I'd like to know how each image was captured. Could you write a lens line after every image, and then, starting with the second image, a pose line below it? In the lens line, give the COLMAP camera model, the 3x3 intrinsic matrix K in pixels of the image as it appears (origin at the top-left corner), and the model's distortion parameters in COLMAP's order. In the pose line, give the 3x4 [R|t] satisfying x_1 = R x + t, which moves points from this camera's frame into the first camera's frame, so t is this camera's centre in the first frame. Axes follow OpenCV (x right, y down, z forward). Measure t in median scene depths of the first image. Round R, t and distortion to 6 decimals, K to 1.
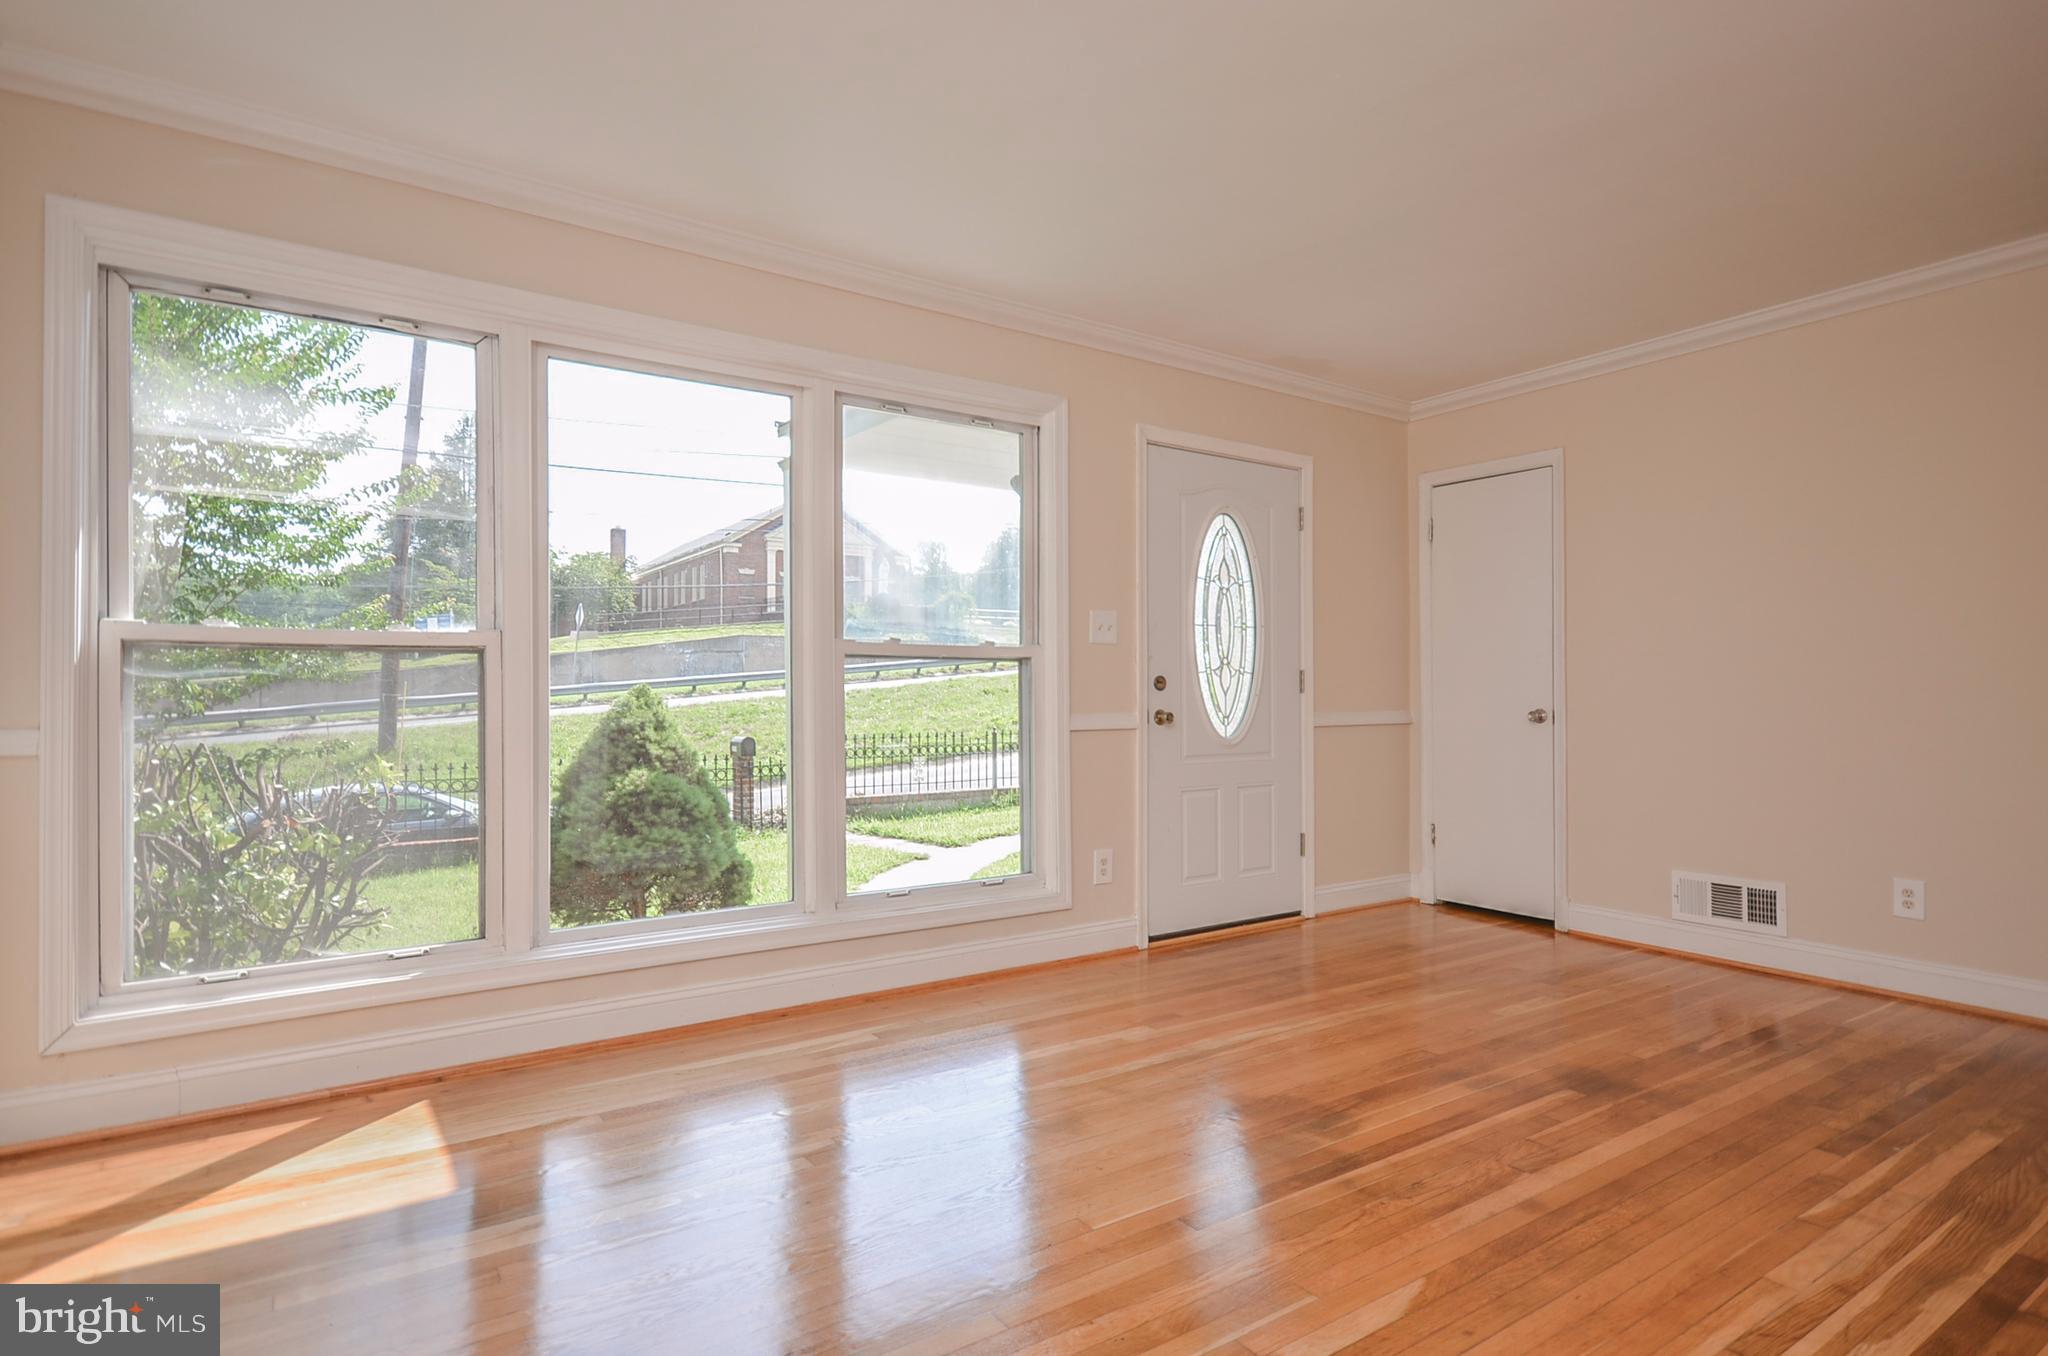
lens RADIAL K [[1049.0, 0, 1029.2], [0, 1049.0, 679.1], [0, 0, 1]] dist [-0.002647, 0.011009]
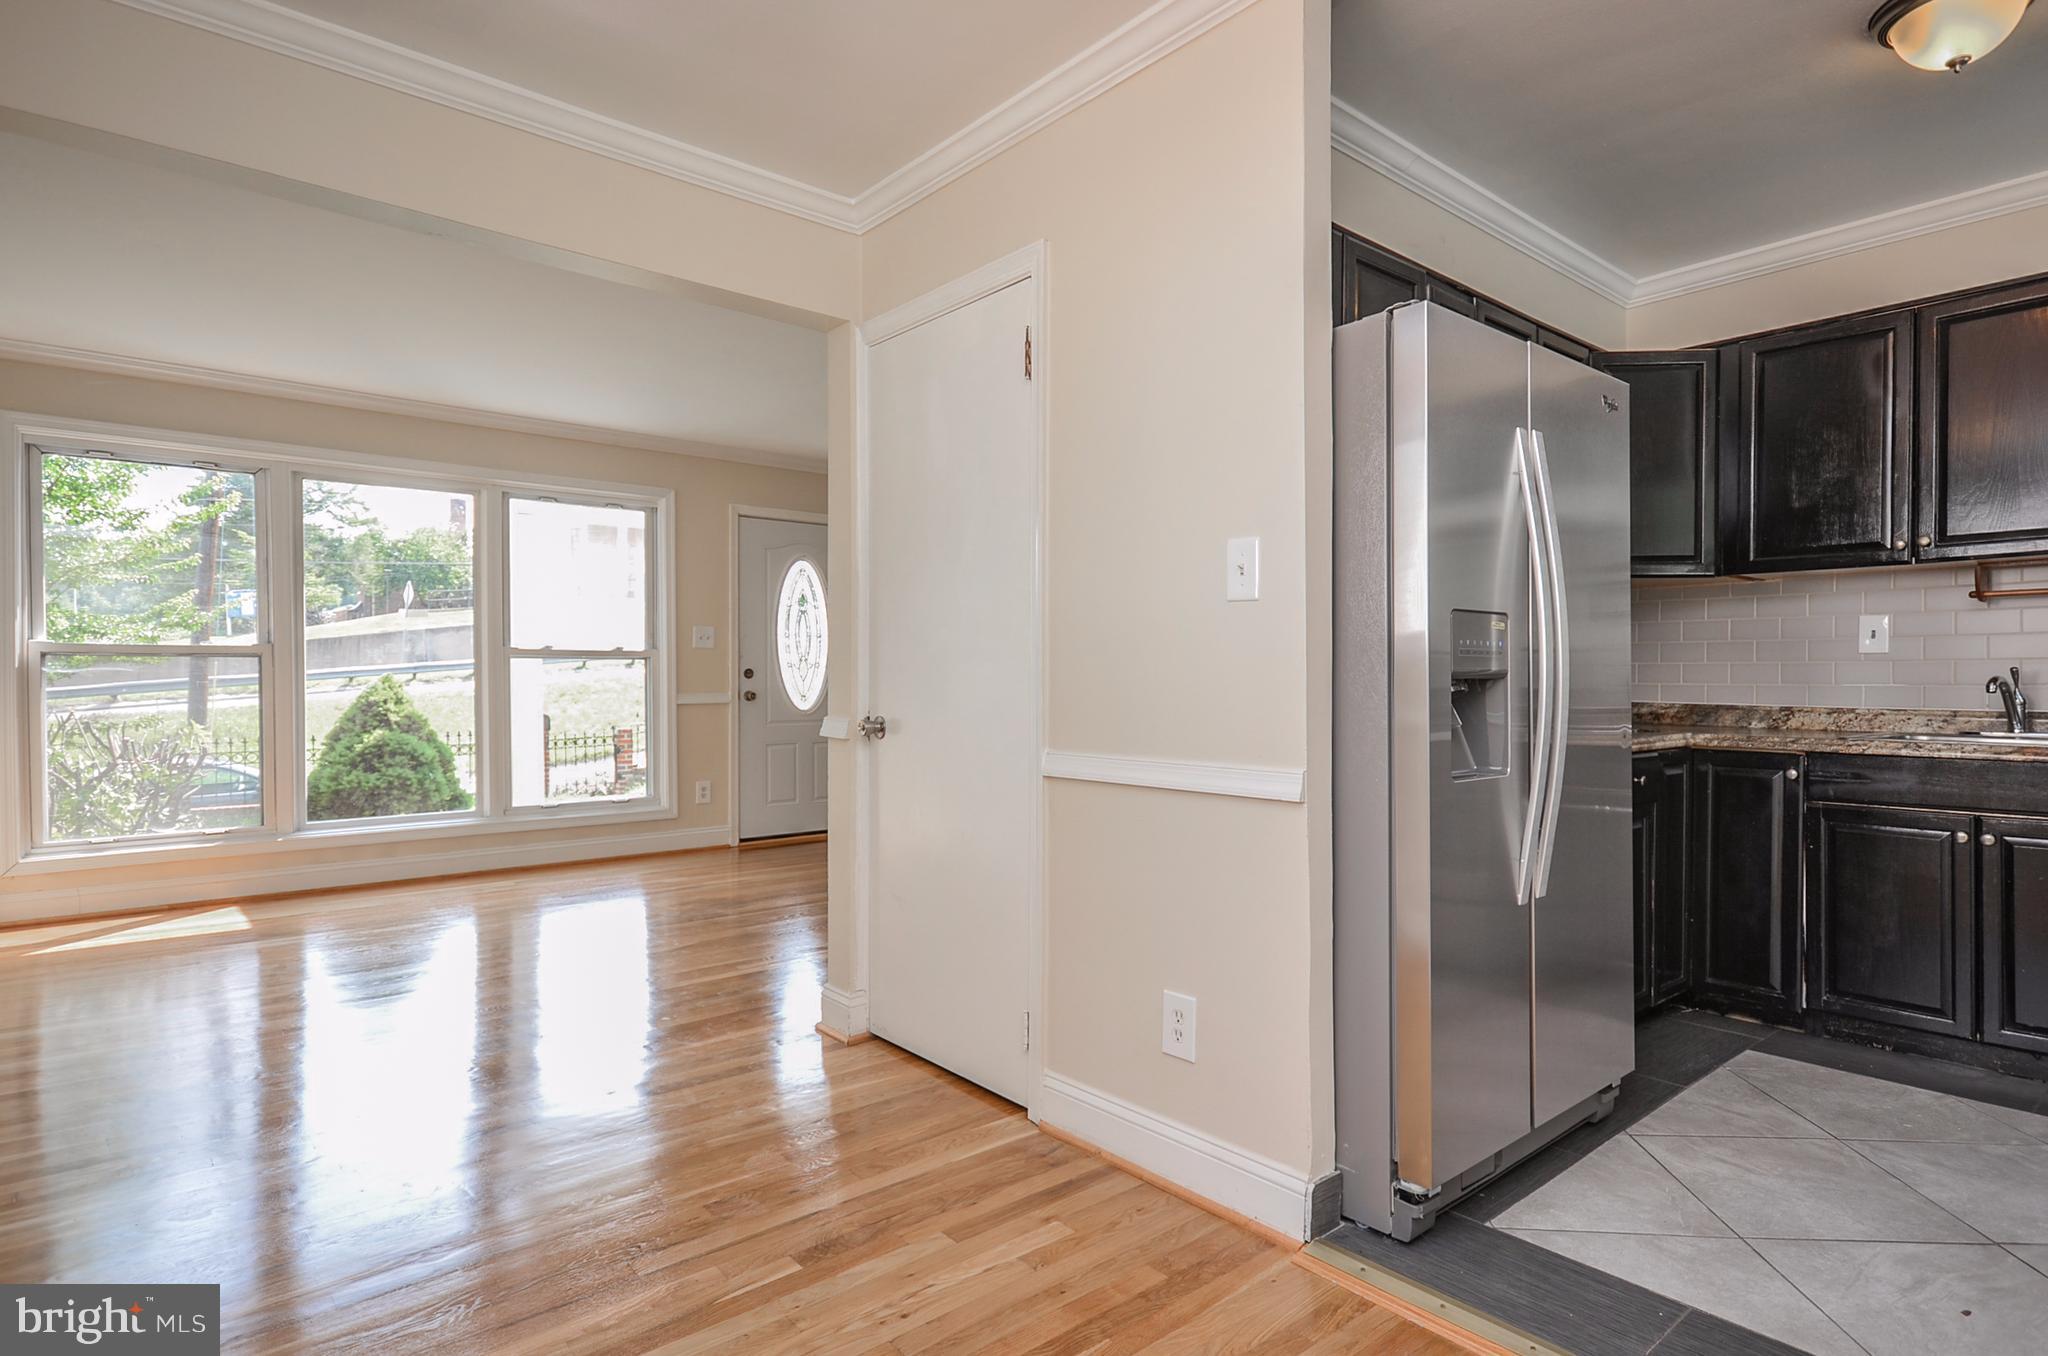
lens RADIAL K [[1133.4, 0, 1079.1], [0, 1133.4, 683.6], [0, 0, 1]] dist [0.005192, 0.001256]
pose [[0.993730, 0.001597, 0.111796, 0.423248], [-0.004242, 0.999716, 0.023429, -0.022386], [-0.111727, -0.023757, 0.993455, -0.700917]]
